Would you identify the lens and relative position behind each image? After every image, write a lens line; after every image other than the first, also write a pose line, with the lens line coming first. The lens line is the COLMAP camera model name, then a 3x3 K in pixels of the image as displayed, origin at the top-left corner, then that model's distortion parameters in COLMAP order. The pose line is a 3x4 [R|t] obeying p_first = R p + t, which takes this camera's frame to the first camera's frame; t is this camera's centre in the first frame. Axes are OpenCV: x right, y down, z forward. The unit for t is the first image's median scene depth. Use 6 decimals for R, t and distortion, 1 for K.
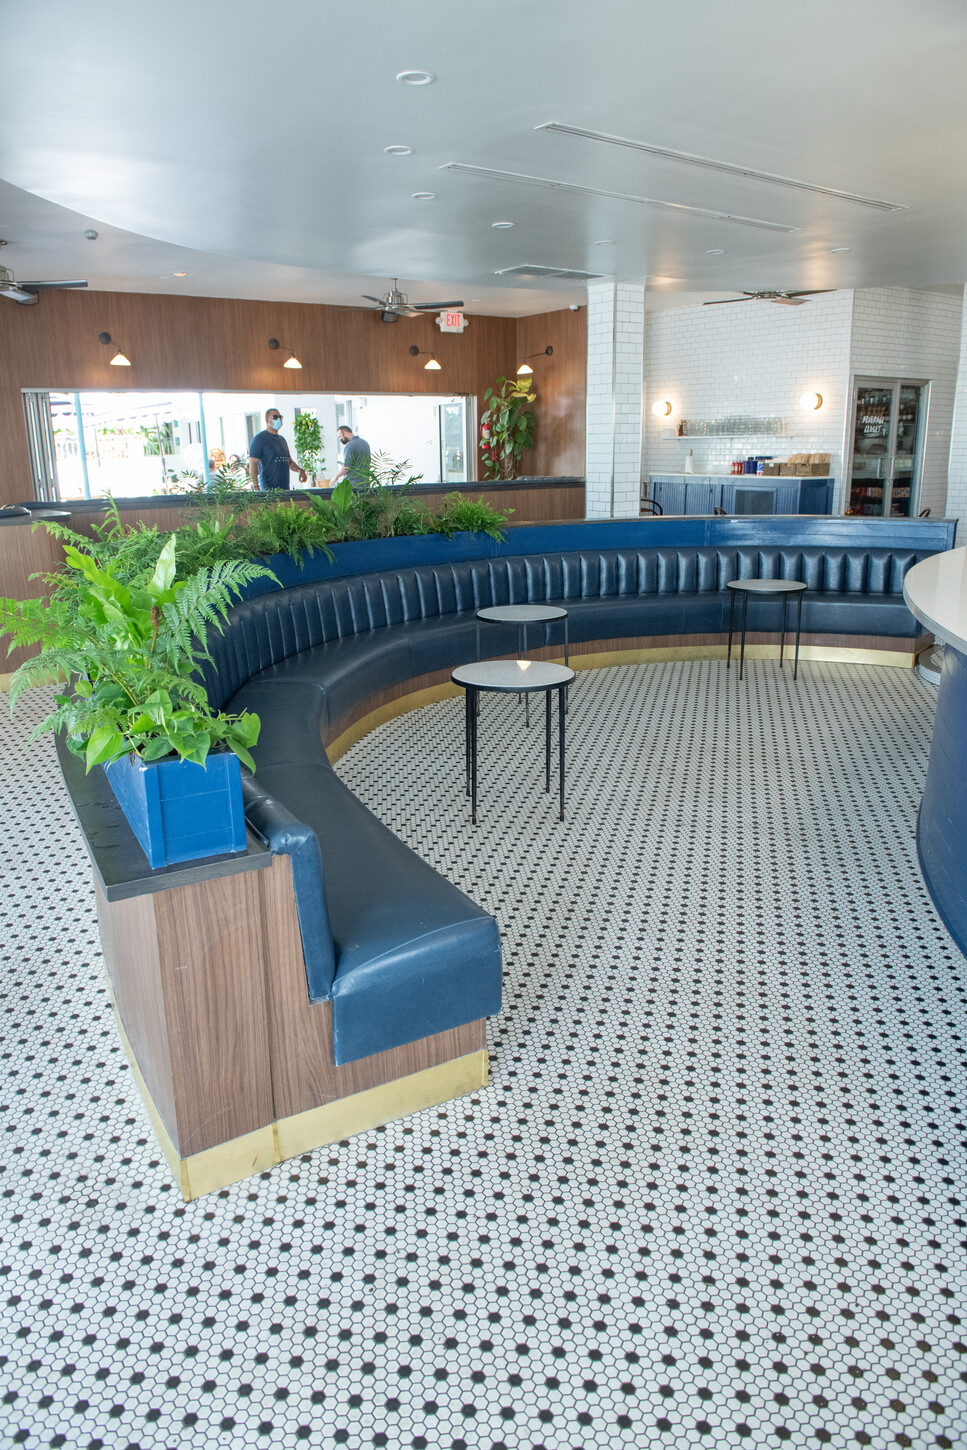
lens RADIAL K [[993.8, 0, 464.2], [0, 993.8, 713.9], [0, 0, 1]] dist [-0.050468, -0.003509]
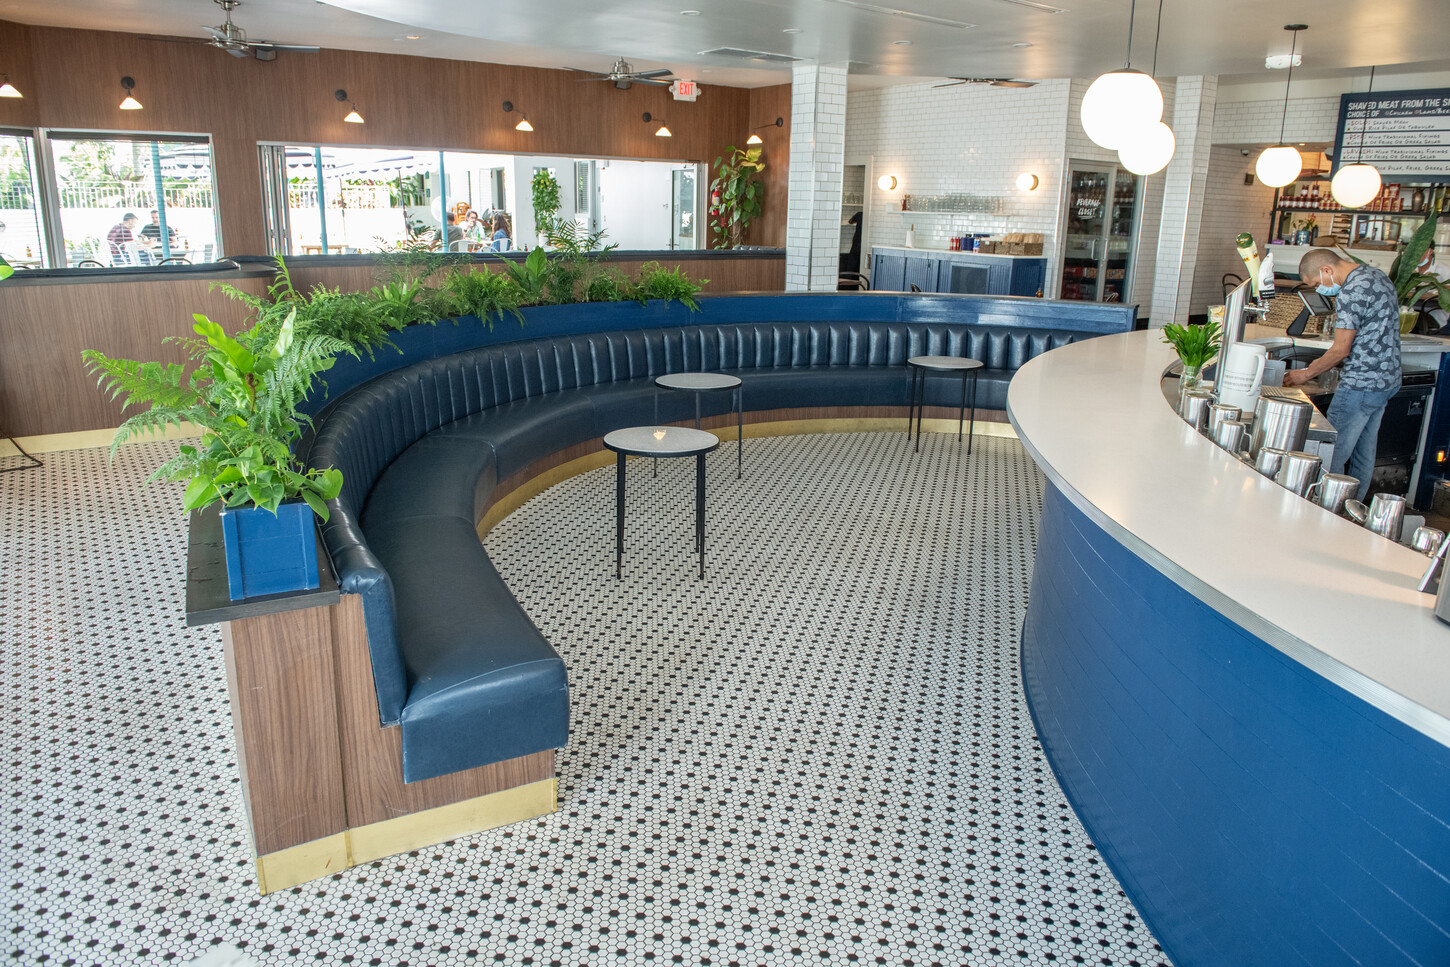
lens RADIAL K [[993.8, 0, 717.3], [0, 993.8, 467.7], [0, 0, 1]] dist [-0.050468, -0.003509]
pose [[0.999214, 0.039652, -0.000080, 0.086024], [-0.039651, 0.999200, -0.005222, -0.005312], [-0.000127, 0.005221, 0.999986, -0.052104]]
